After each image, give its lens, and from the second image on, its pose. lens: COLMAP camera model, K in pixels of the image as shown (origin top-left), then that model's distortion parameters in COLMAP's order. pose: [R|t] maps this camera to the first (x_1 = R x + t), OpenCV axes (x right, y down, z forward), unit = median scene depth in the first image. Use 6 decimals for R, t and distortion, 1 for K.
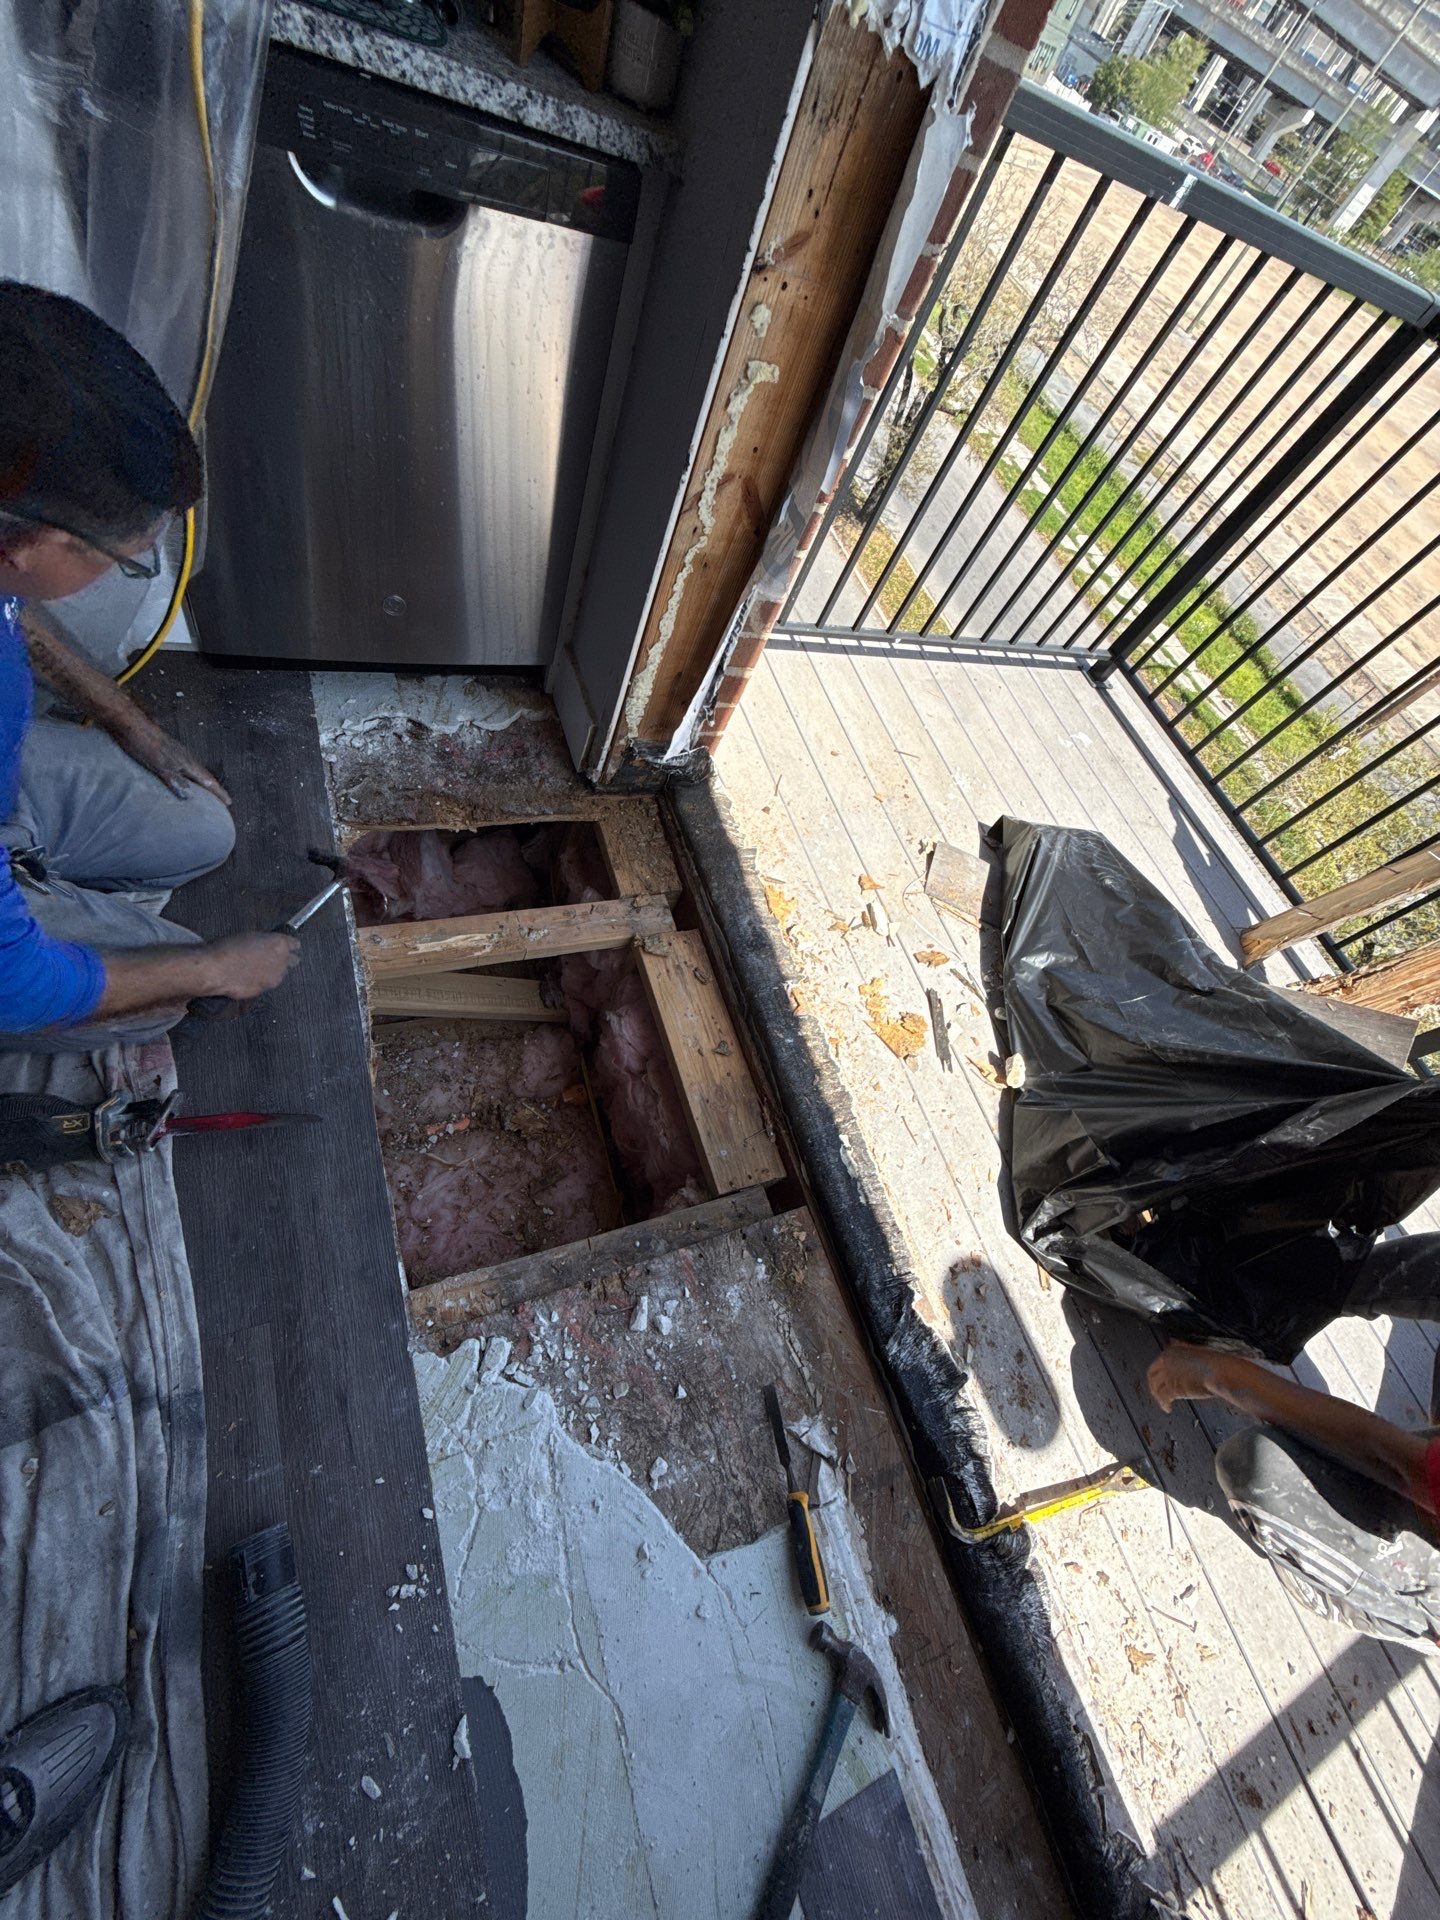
lens RADIAL K [[761.5, 0, 728.8], [0, 761.5, 963.6], [0, 0, 1]] dist [-0.004875, 0.000611]
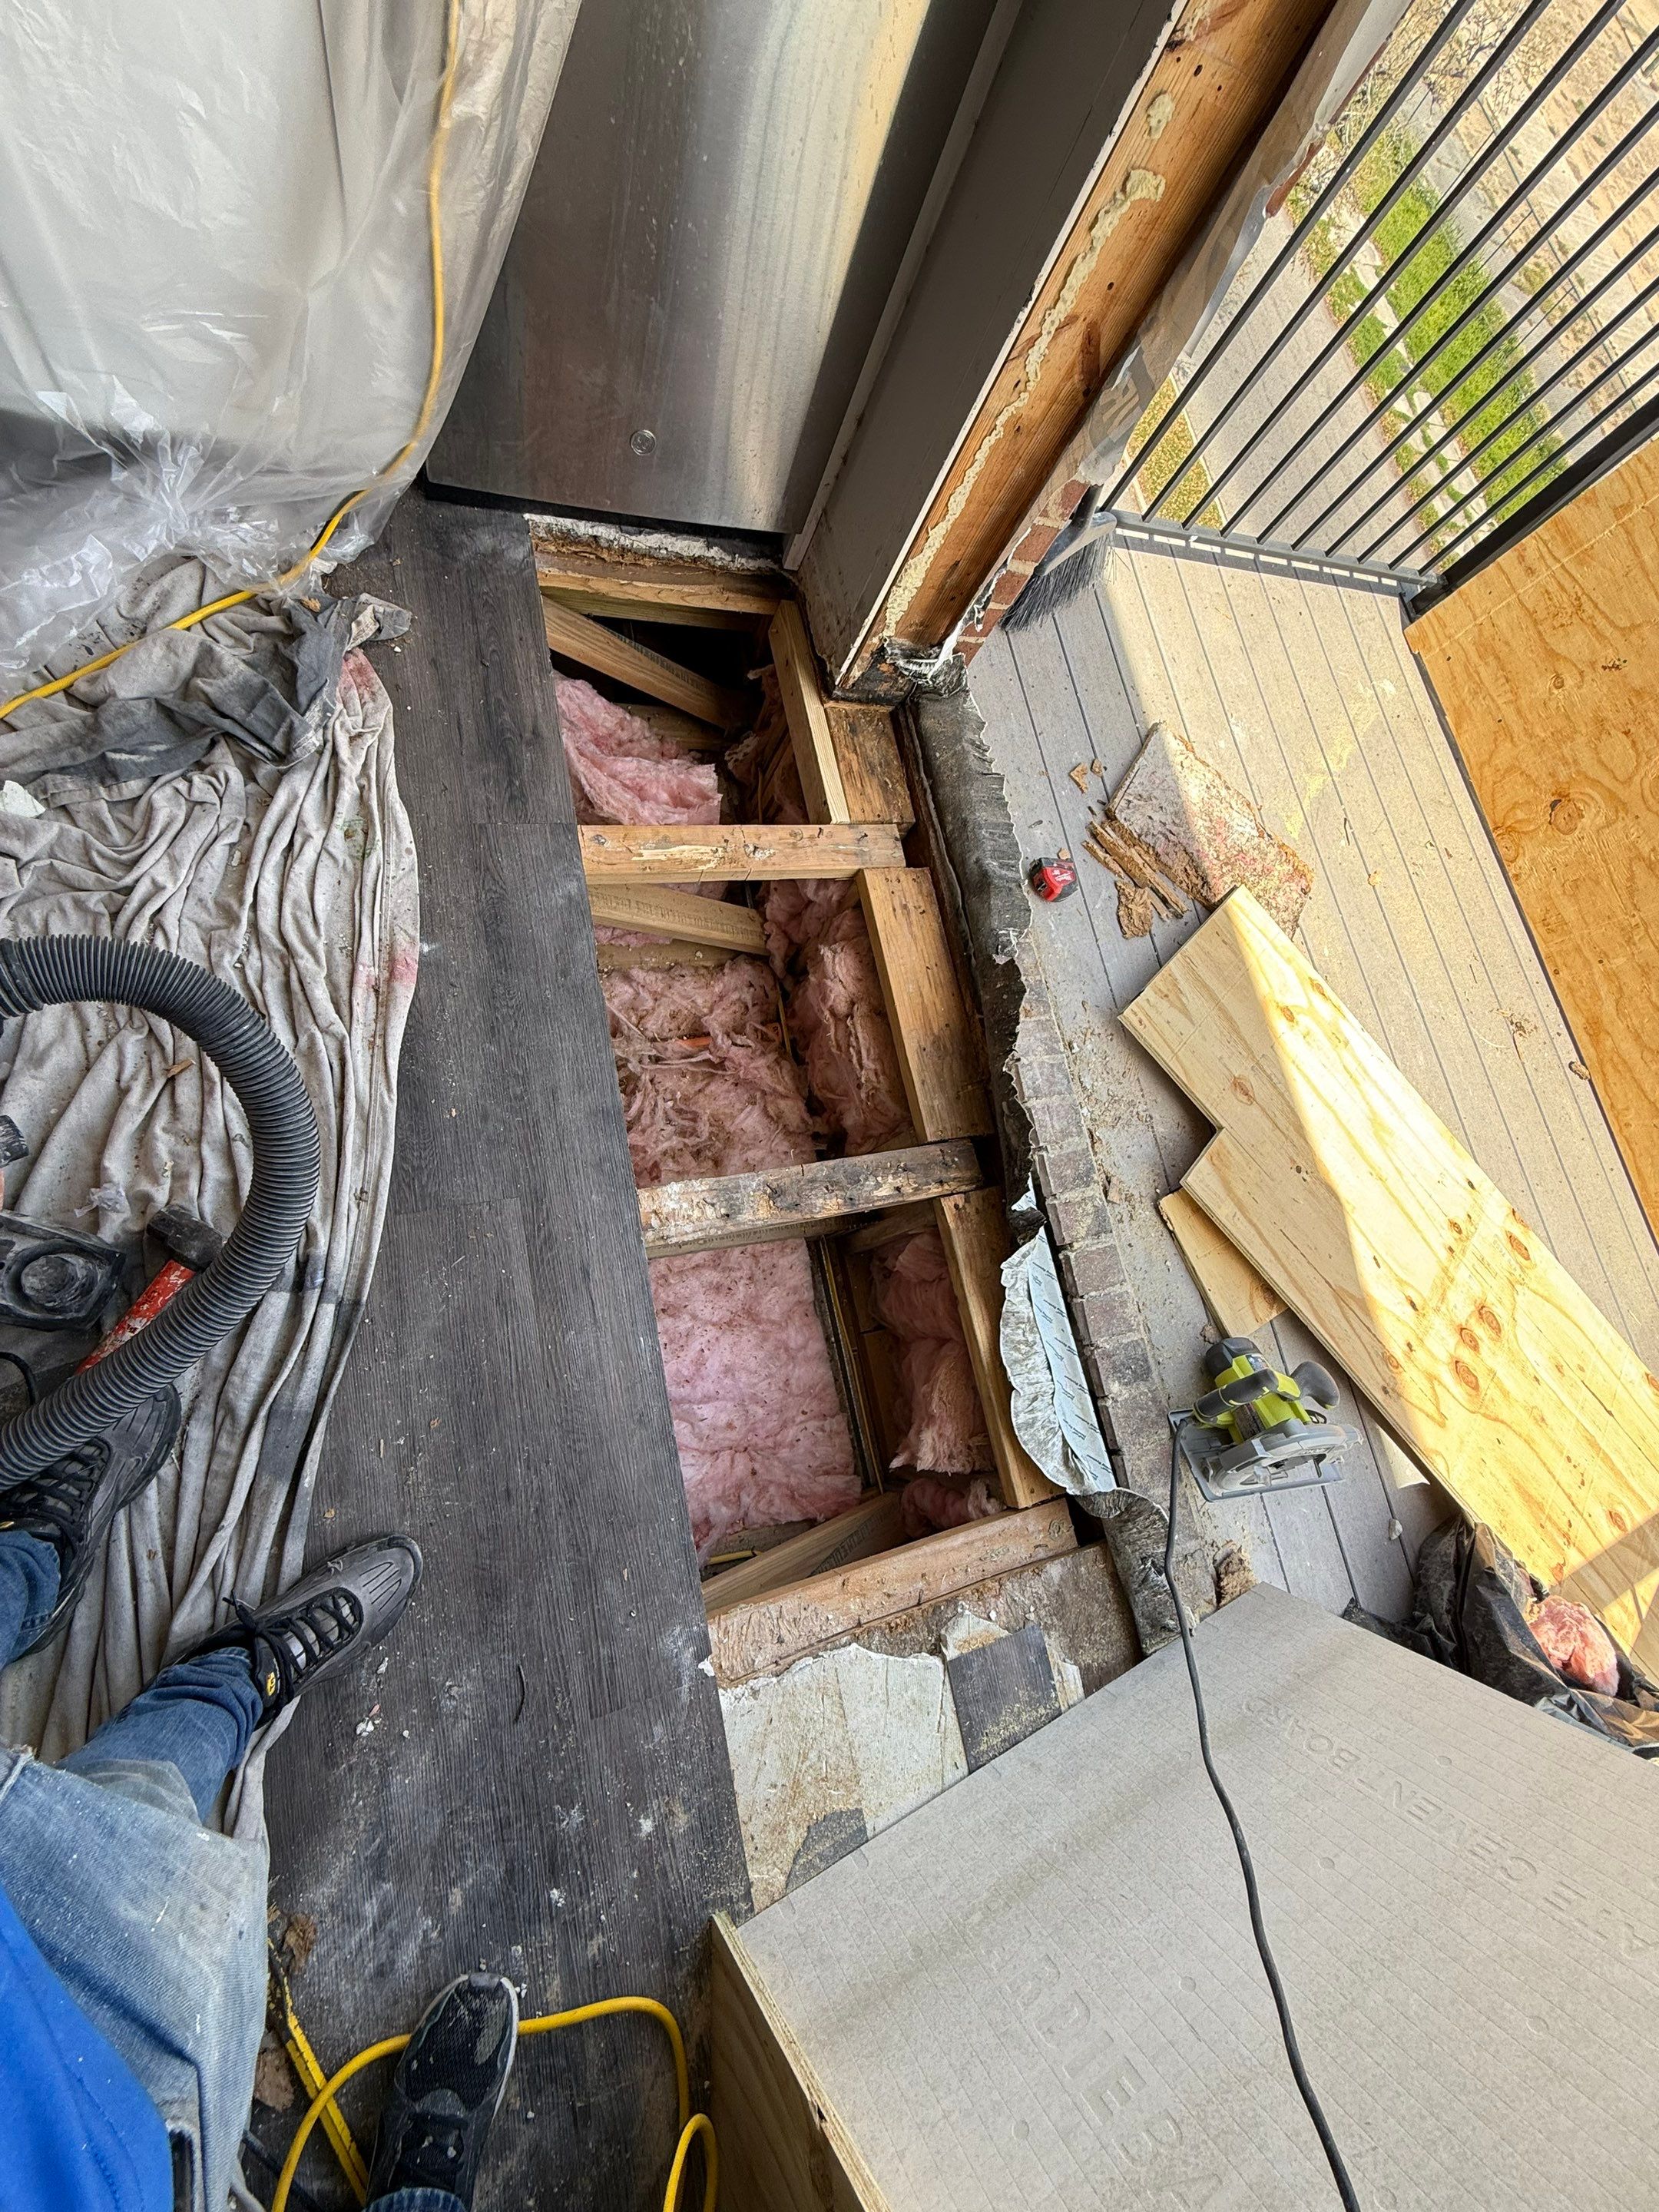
lens RADIAL K [[877.3, 0, 827.8], [0, 877.3, 1104.5], [0, 0, 1]] dist [-0.004875, 0.000611]
pose [[0.992895, 0.115644, -0.028037, -0.099476], [-0.107519, 0.972838, 0.205002, 0.029828], [0.050982, -0.200531, 0.978360, -0.102141]]
